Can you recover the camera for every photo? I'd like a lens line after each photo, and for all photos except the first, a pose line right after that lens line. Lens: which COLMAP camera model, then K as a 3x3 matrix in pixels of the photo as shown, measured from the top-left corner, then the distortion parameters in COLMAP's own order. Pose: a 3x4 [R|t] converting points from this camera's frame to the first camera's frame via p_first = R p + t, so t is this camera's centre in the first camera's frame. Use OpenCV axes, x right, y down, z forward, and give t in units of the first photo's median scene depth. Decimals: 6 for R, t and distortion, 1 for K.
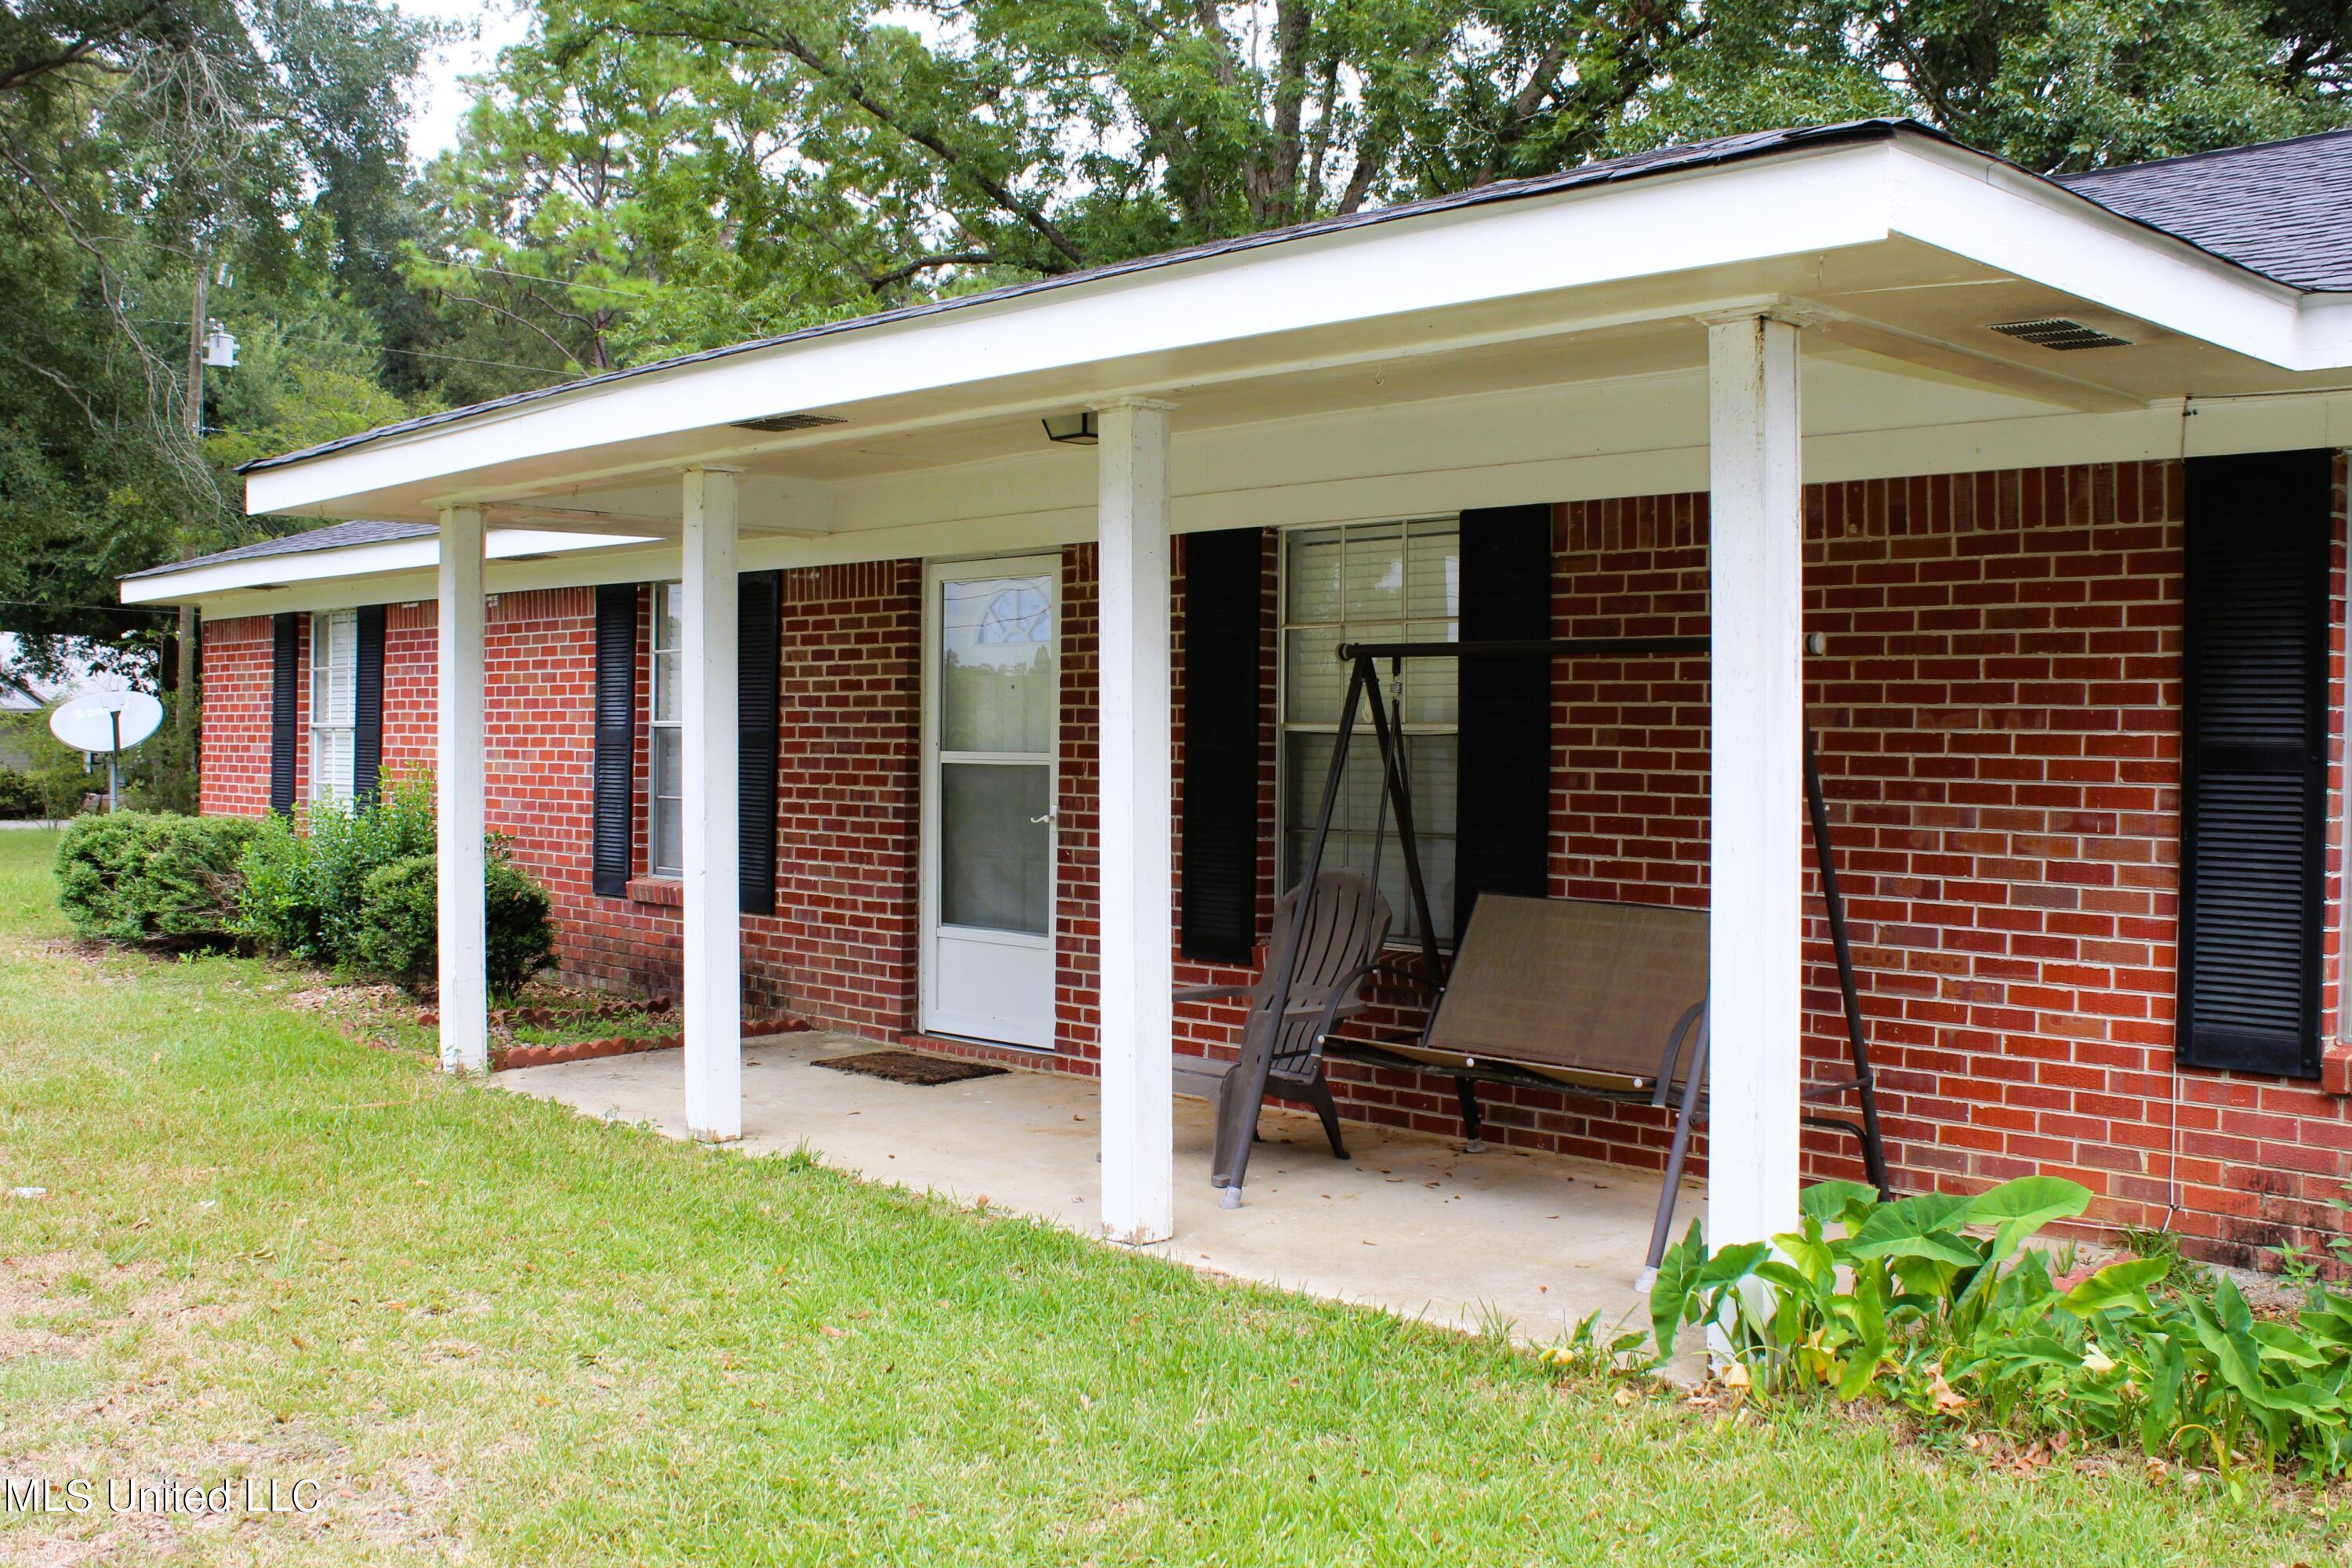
lens RADIAL K [[2258.2, 0, 1166.9], [0, 2258.2, 777.4], [0, 0, 1]] dist [-0.101299, 0.000000]
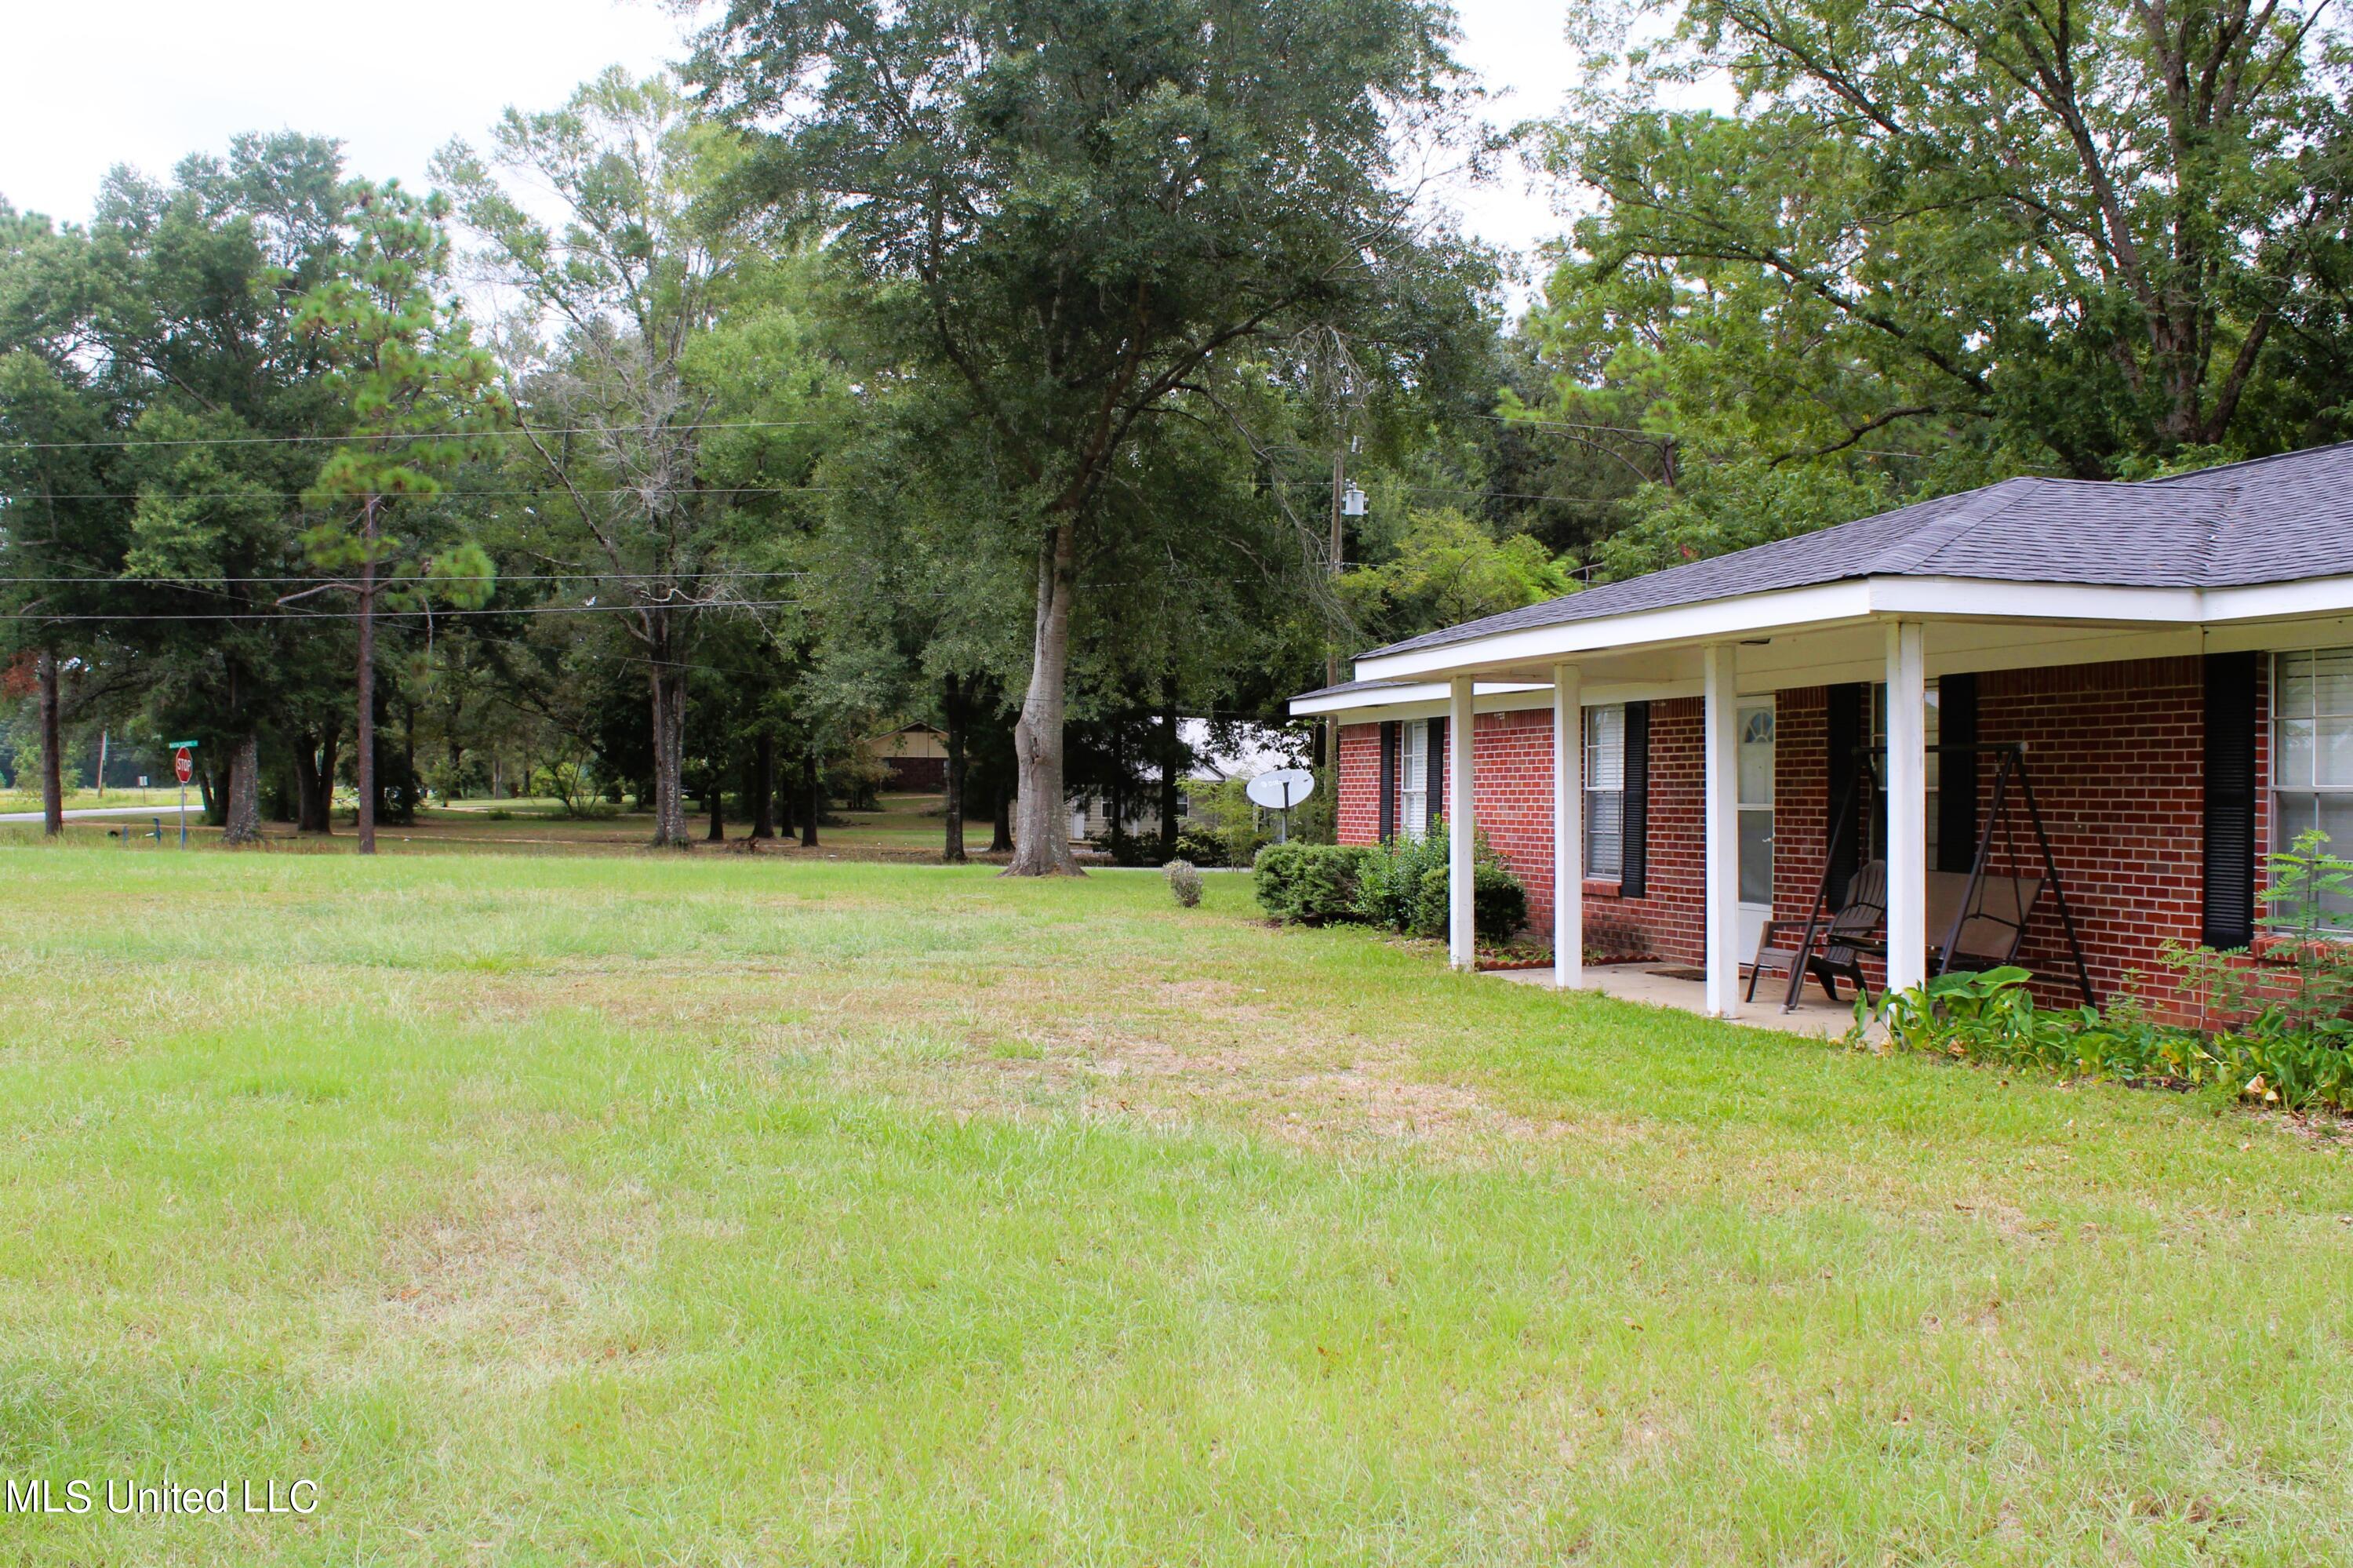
lens RADIAL K [[2350.0, 0, 1174.6], [0, 2350.0, 782.3], [0, 0, 1]] dist [0.009851, 0.000000]
pose [[0.884491, -0.007112, -0.466502, 0.294572], [-0.005955, 0.999630, -0.026530, 0.018252], [0.466518, 0.026243, 0.884122, -0.651862]]
